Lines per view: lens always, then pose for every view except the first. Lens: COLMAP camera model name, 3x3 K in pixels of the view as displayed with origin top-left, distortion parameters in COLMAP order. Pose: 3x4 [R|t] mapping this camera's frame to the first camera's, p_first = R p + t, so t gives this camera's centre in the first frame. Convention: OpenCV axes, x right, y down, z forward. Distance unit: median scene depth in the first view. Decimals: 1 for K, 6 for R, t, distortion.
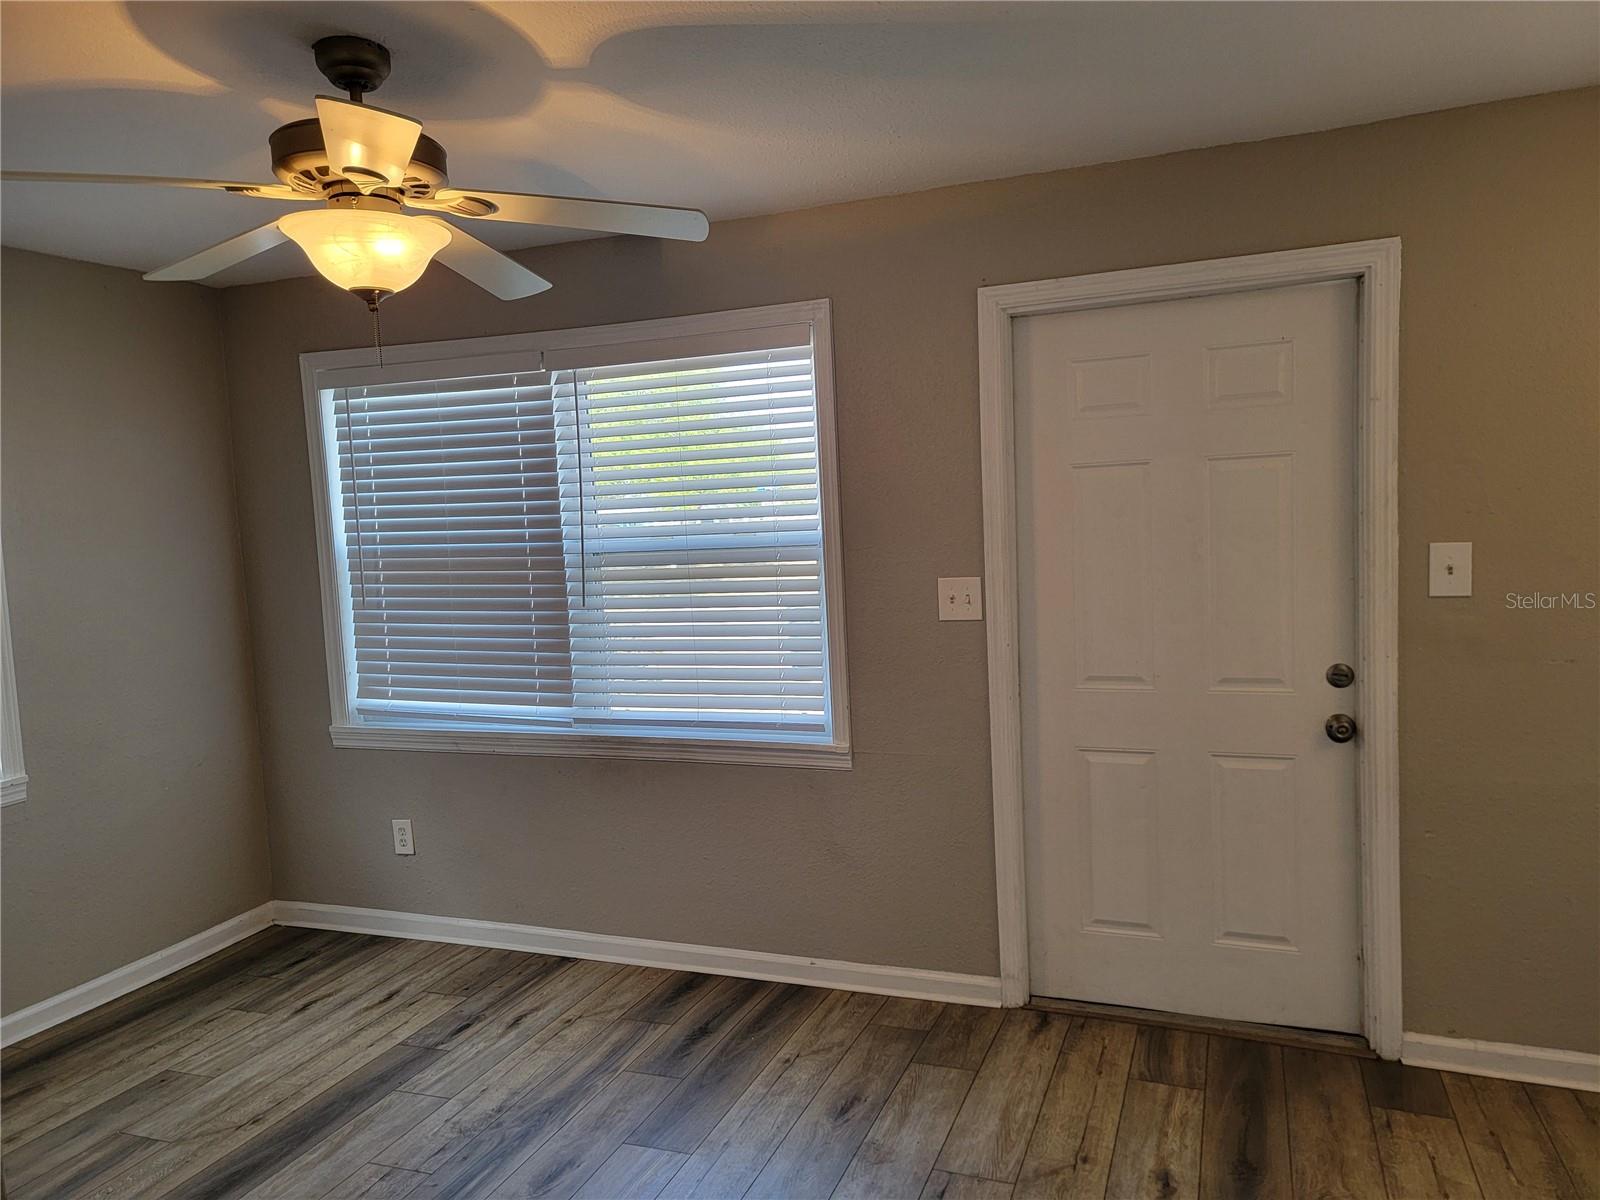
lens RADIAL K [[1104.2, 0, 813.2], [0, 1104.2, 606.2], [0, 0, 1]] dist [0.052501, -0.029386]
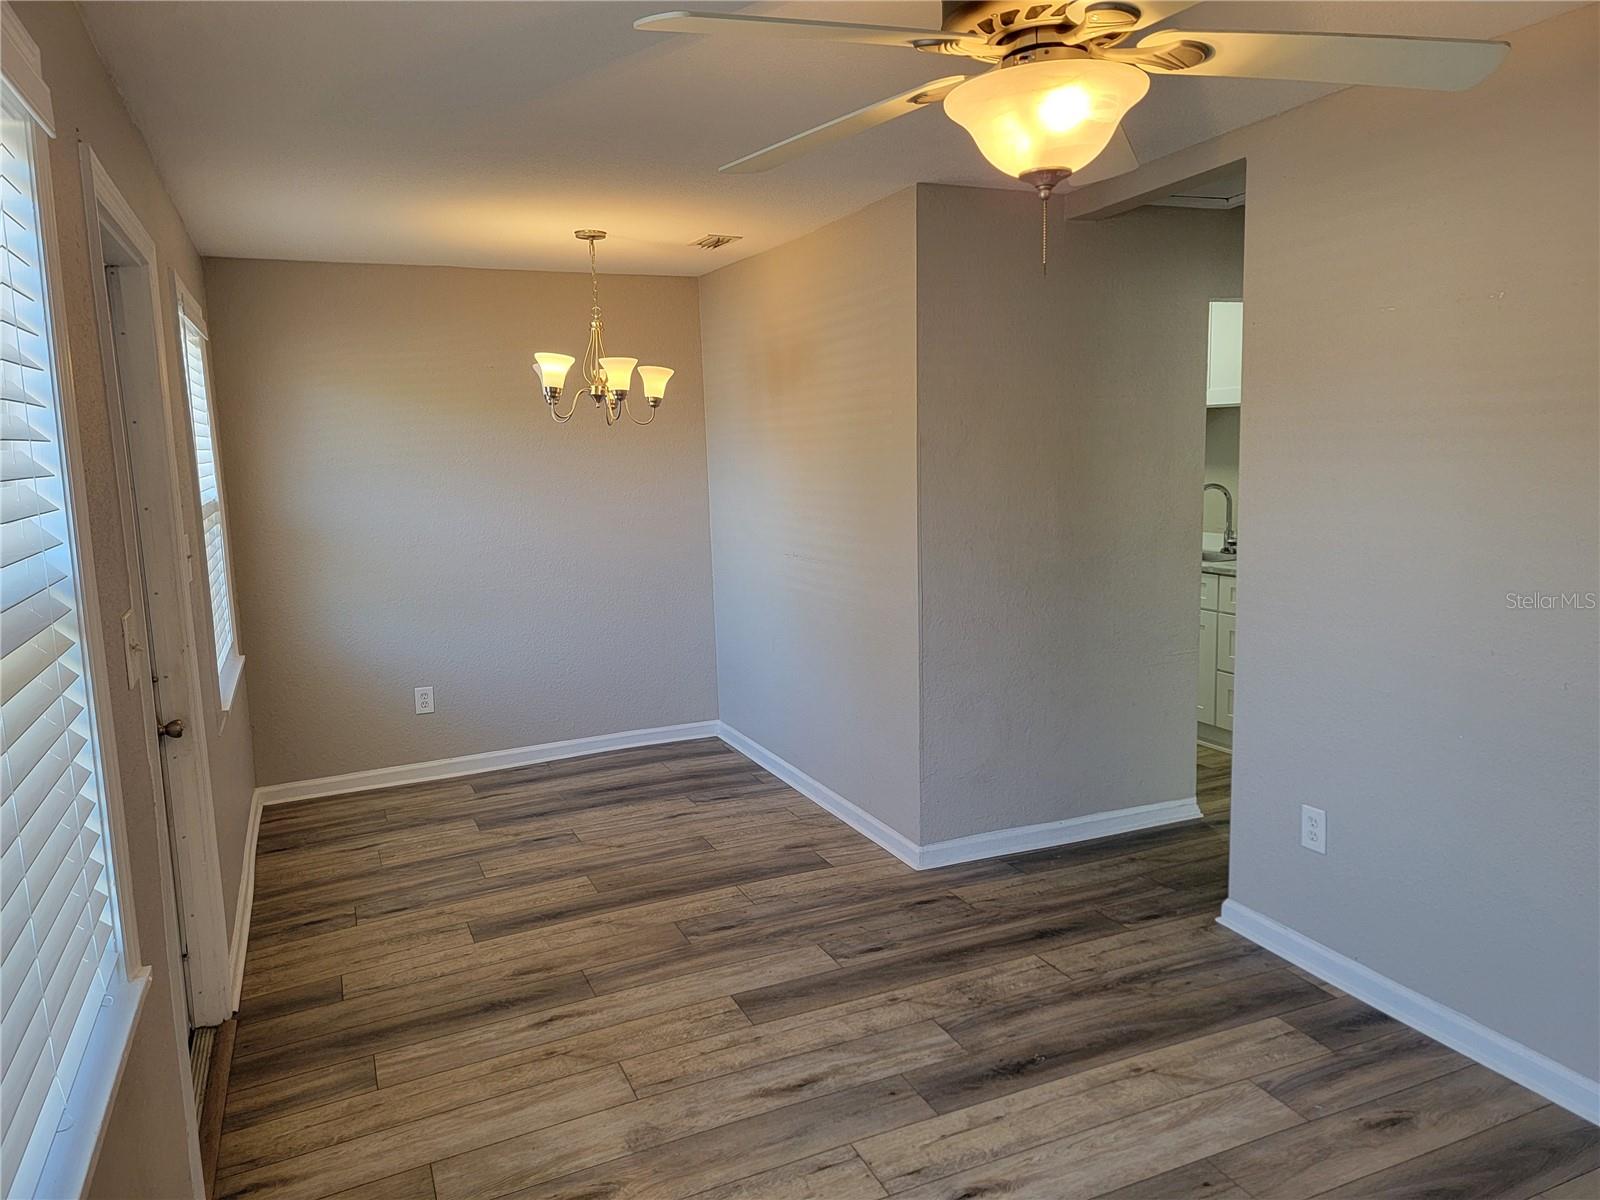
lens RADIAL K [[1104.2, 0, 831.5], [0, 1104.2, 608.8], [0, 0, 1]] dist [0.052501, -0.029386]
pose [[-0.720601, -0.044219, 0.691938, -0.583396], [0.112959, 0.977144, 0.180084, -0.099029], [-0.684086, 0.207929, -0.699136, 1.194082]]
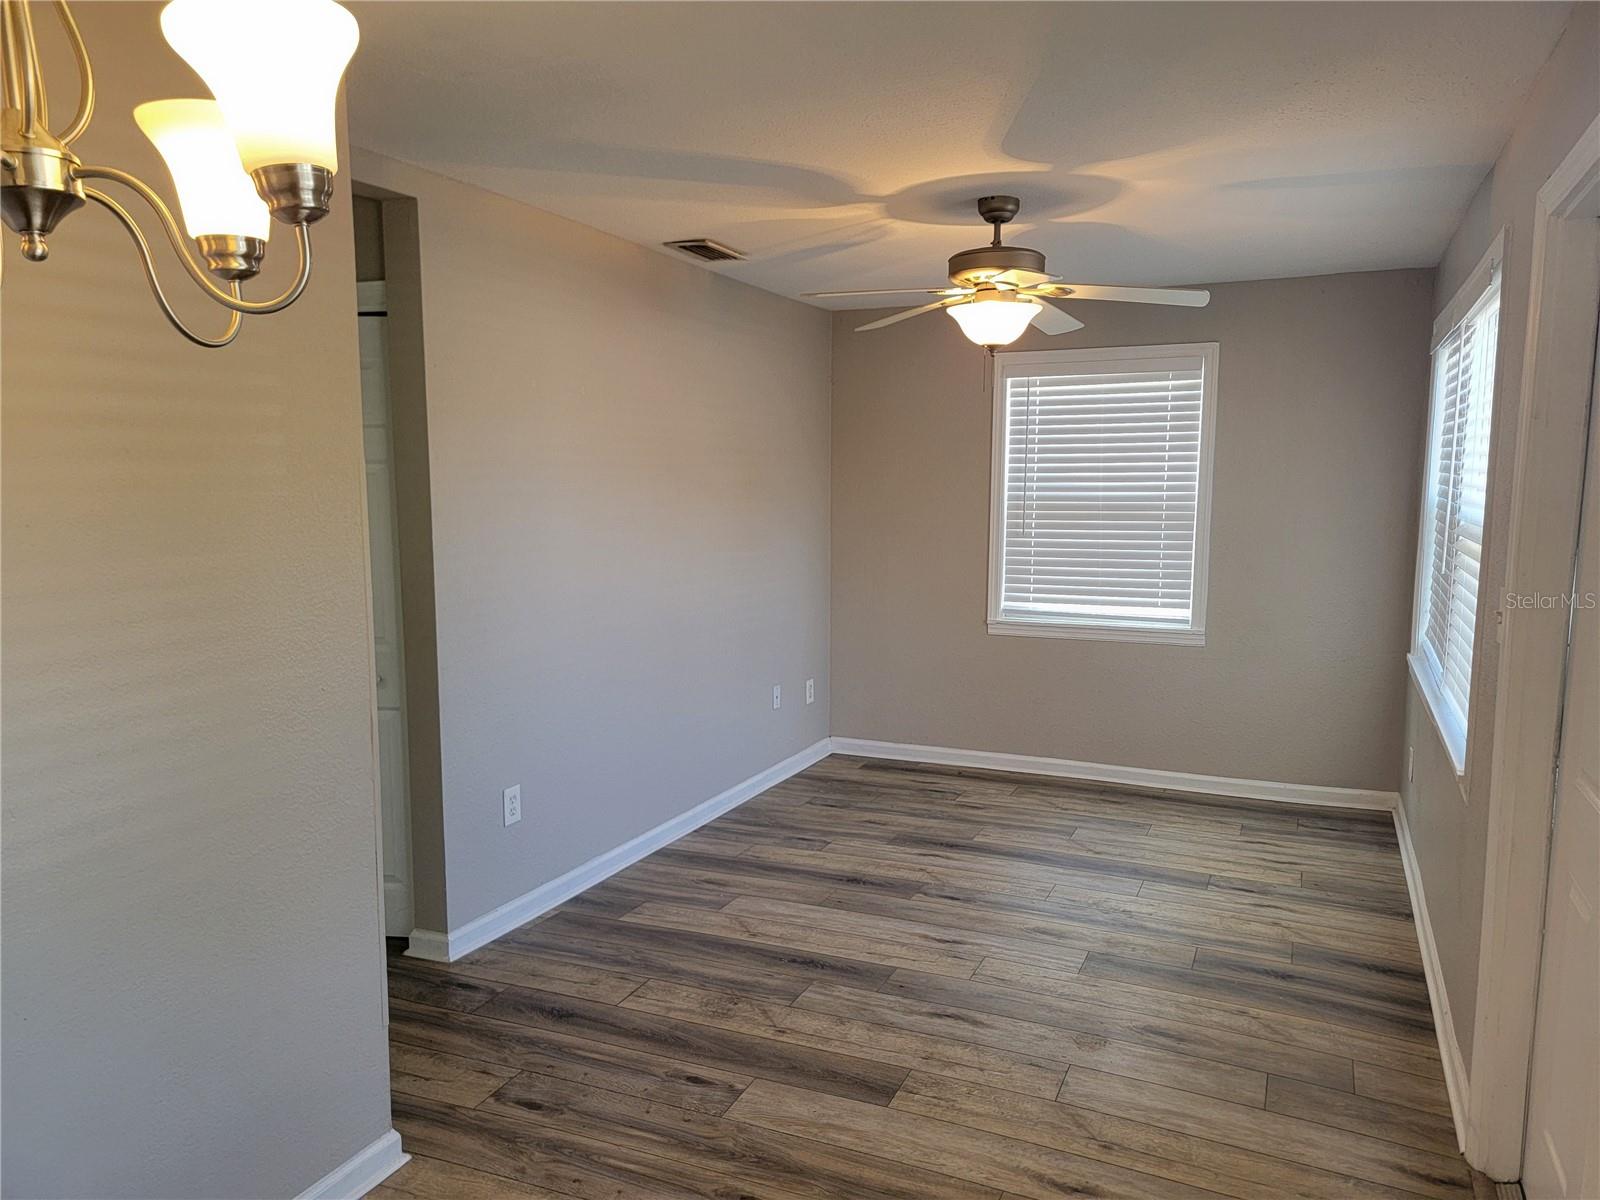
lens RADIAL K [[1104.2, 0, 832.8], [0, 1104.2, 607.5], [0, 0, 1]] dist [0.052501, -0.029386]
pose [[-0.043528, 0.163099, -0.985649, 0.928809], [-0.078122, 0.983008, 0.166112, -0.107074], [0.995993, 0.084231, -0.030047, 0.587636]]
